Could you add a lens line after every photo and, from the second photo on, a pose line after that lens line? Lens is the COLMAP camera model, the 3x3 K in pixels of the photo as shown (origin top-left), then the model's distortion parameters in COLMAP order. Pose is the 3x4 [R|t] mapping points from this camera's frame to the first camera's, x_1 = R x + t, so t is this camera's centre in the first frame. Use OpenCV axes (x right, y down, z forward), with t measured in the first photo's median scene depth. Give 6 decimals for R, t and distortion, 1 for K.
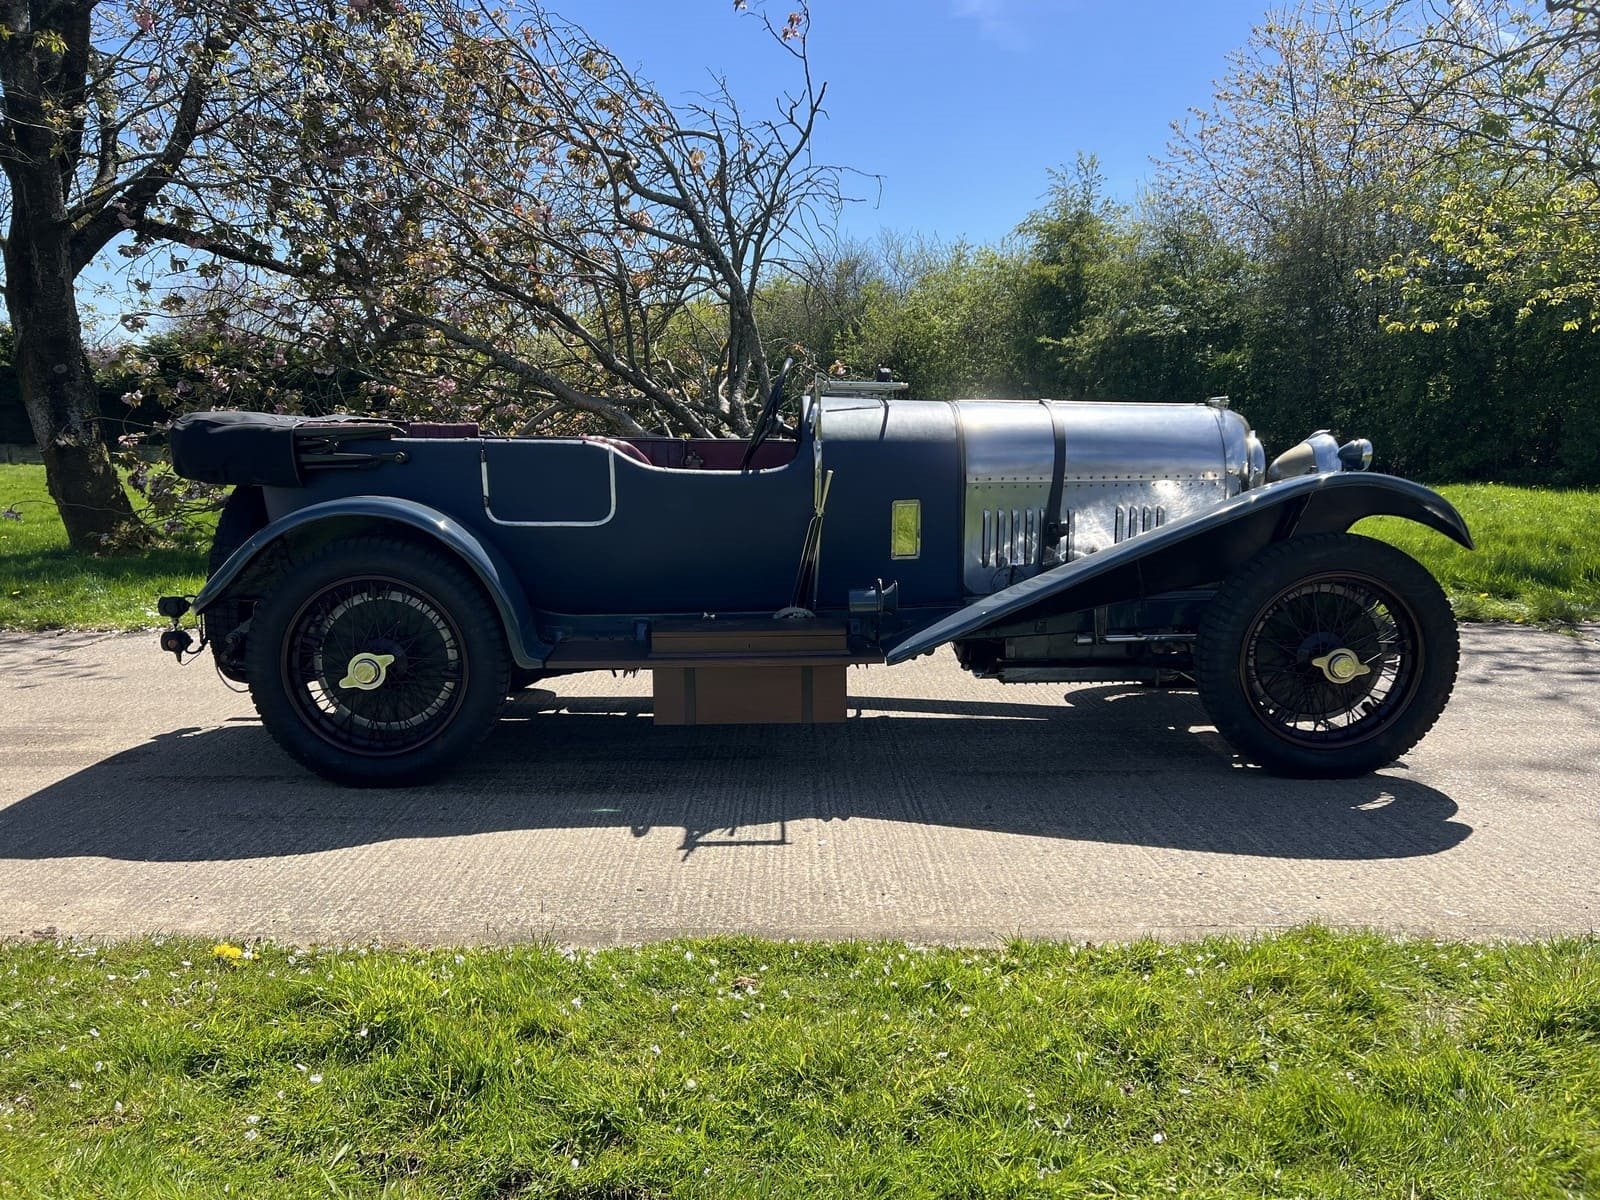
lens RADIAL K [[1207.6, 0, 802.4], [0, 1207.6, 607.2], [0, 0, 1]] dist [0.057857, -0.060287]
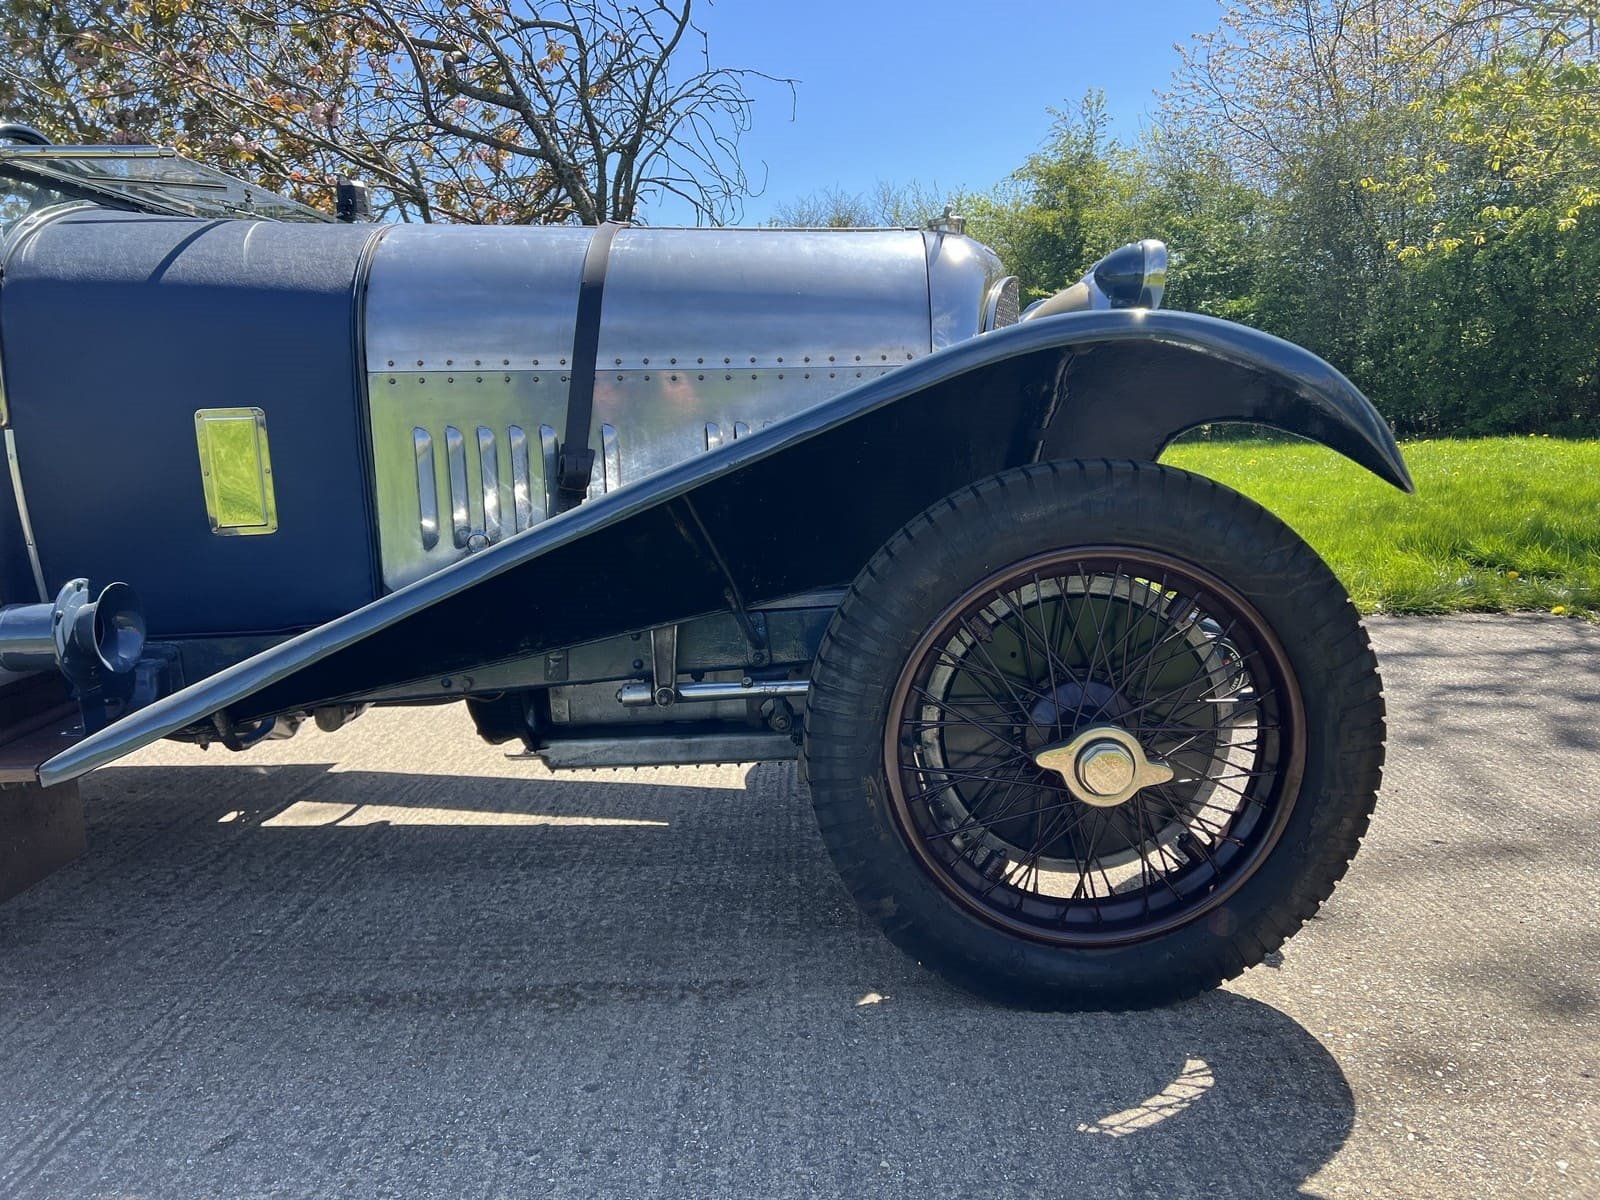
lens RADIAL K [[1207.6, 0, 826.7], [0, 1207.6, 581.6], [0, 0, 1]] dist [0.057857, -0.060287]
pose [[0.999677, -0.016703, -0.019170, 0.121901], [0.016641, 0.999856, -0.003419, -0.006185], [0.019224, 0.003099, 0.999810, 0.195831]]
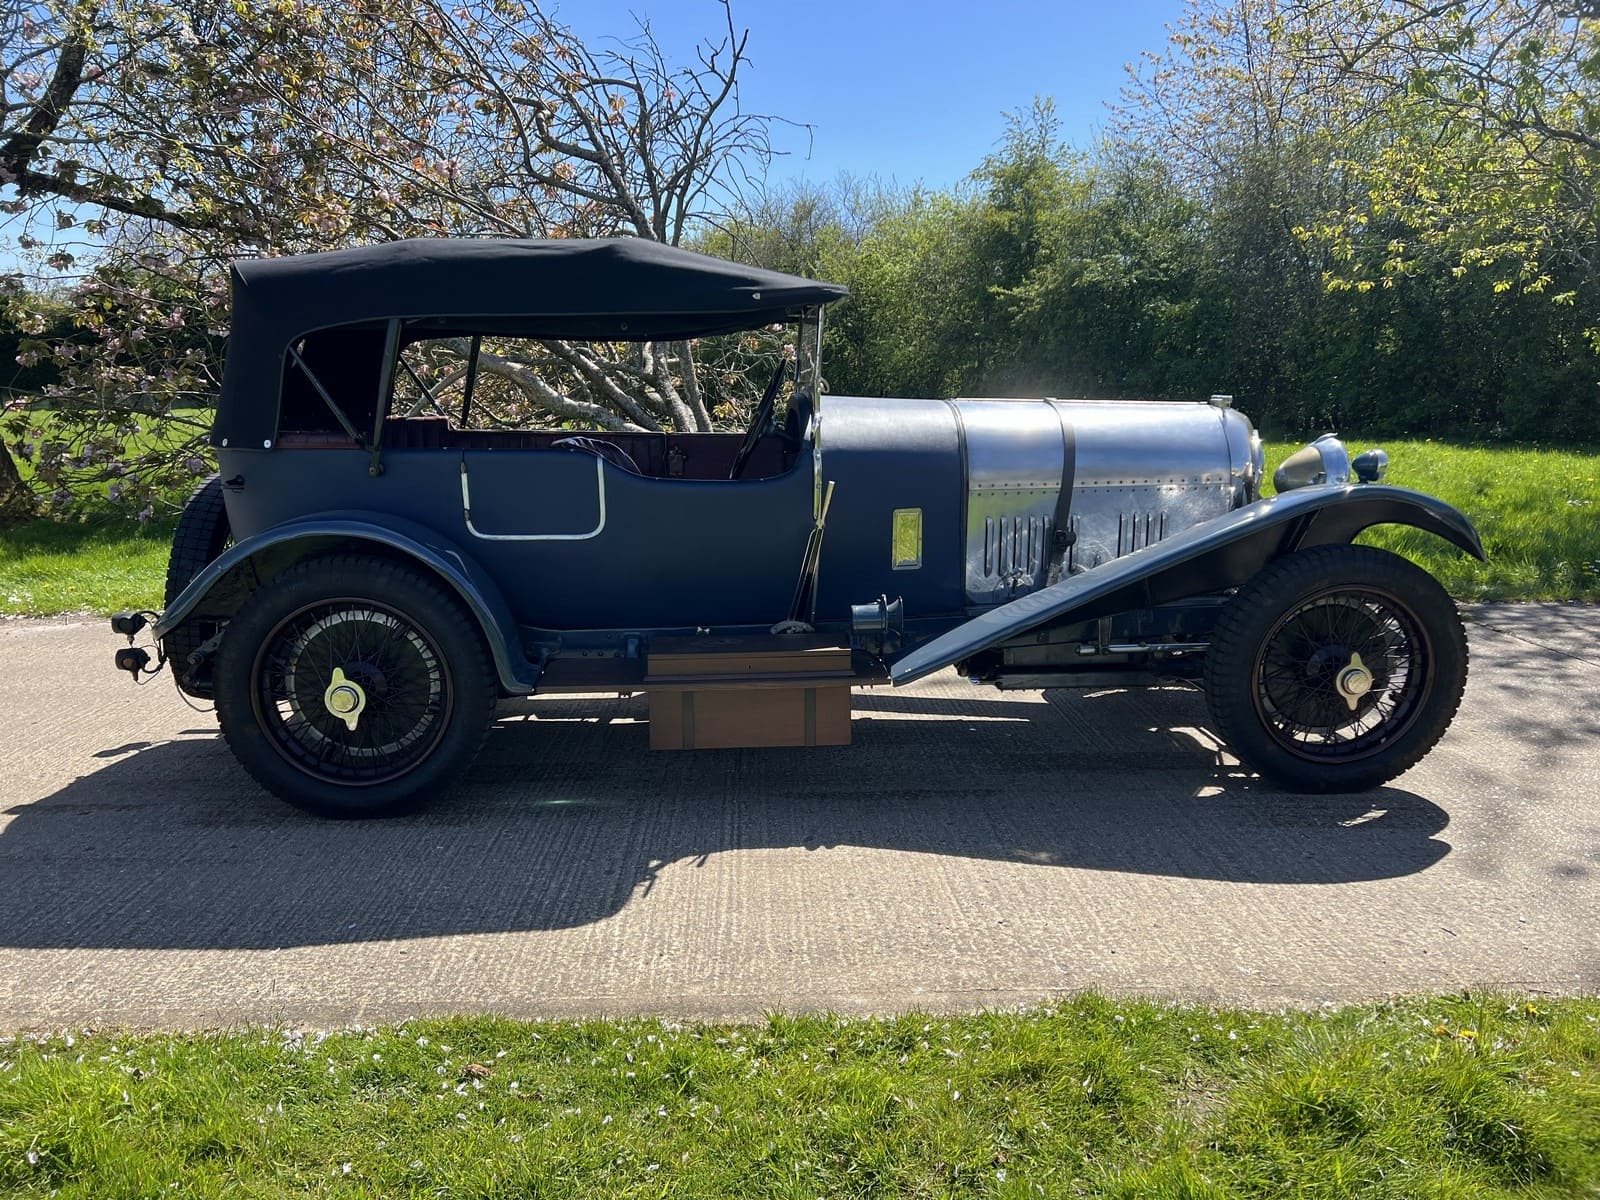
lens RADIAL K [[1207.6, 0, 807.1], [0, 1207.6, 602.1], [0, 0, 1]] dist [0.057857, -0.060287]
pose [[0.999635, -0.004167, 0.026680, 0.041517], [0.003011, 0.999061, 0.043212, -0.020881], [-0.026835, -0.043116, 0.998710, 0.016061]]
